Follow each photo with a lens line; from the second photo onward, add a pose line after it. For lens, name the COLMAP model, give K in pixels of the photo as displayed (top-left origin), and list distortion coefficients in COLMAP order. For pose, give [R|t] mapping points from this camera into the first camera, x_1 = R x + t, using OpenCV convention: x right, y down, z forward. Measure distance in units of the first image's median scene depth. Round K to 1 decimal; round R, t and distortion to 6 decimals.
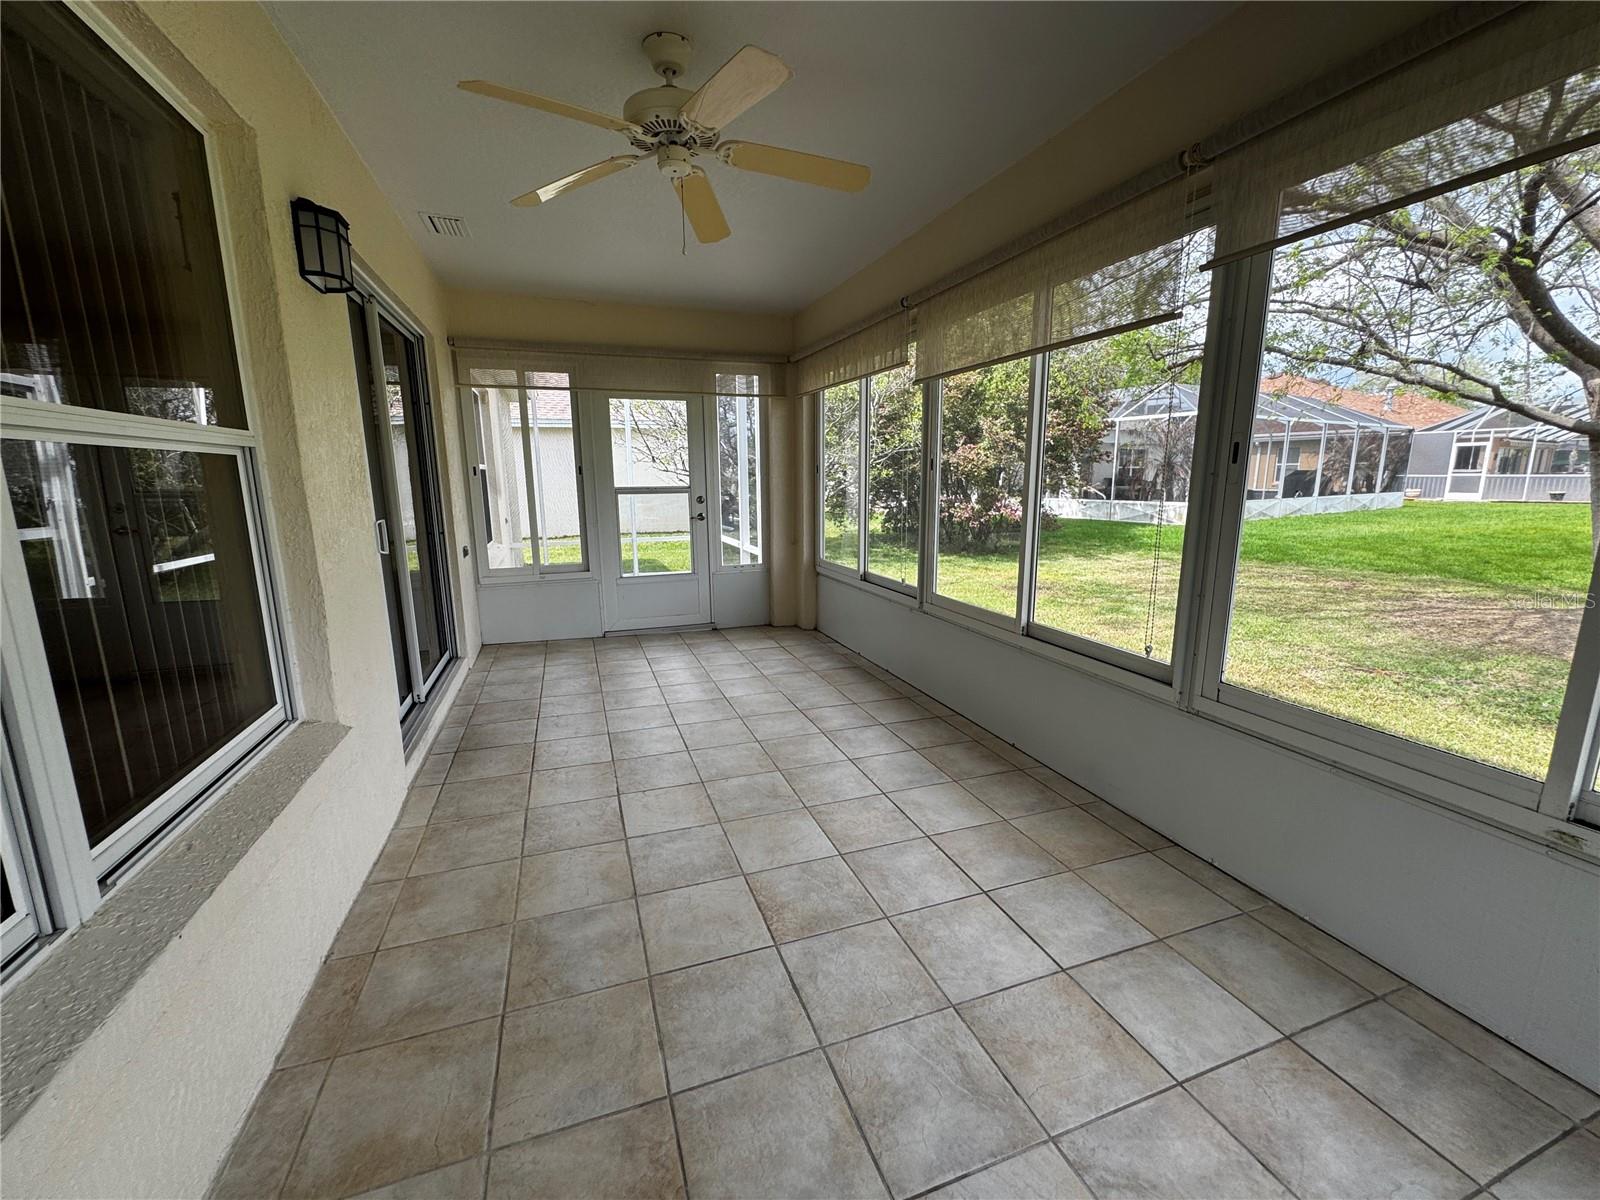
lens RADIAL K [[643.4, 0, 801.7], [0, 643.4, 599.0], [0, 0, 1]] dist [-0.003424, 0.000675]
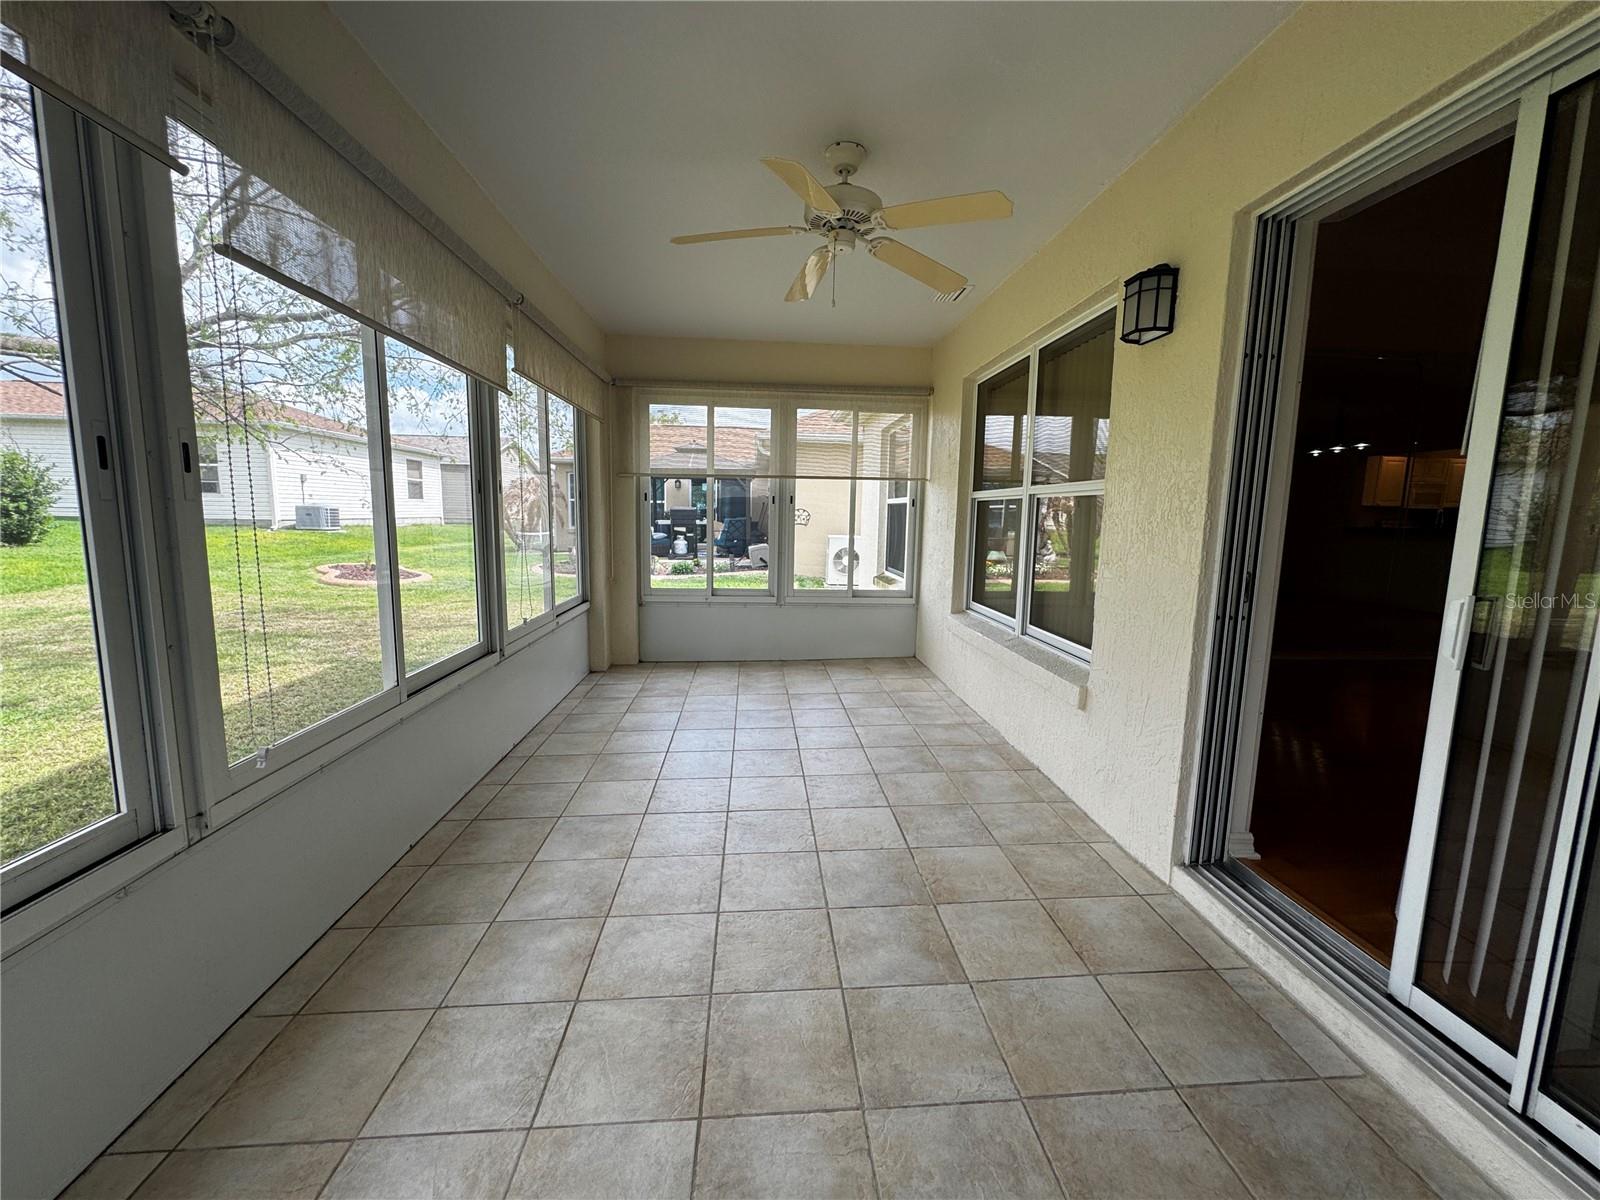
lens RADIAL K [[643.4, 0, 803.3], [0, 643.4, 598.1], [0, 0, 1]] dist [-0.003424, 0.000675]
pose [[-0.963368, -0.048657, 0.263733, -0.426712], [0.035792, 0.951278, 0.306249, -0.377673], [-0.265784, 0.304470, -0.914689, 2.082884]]
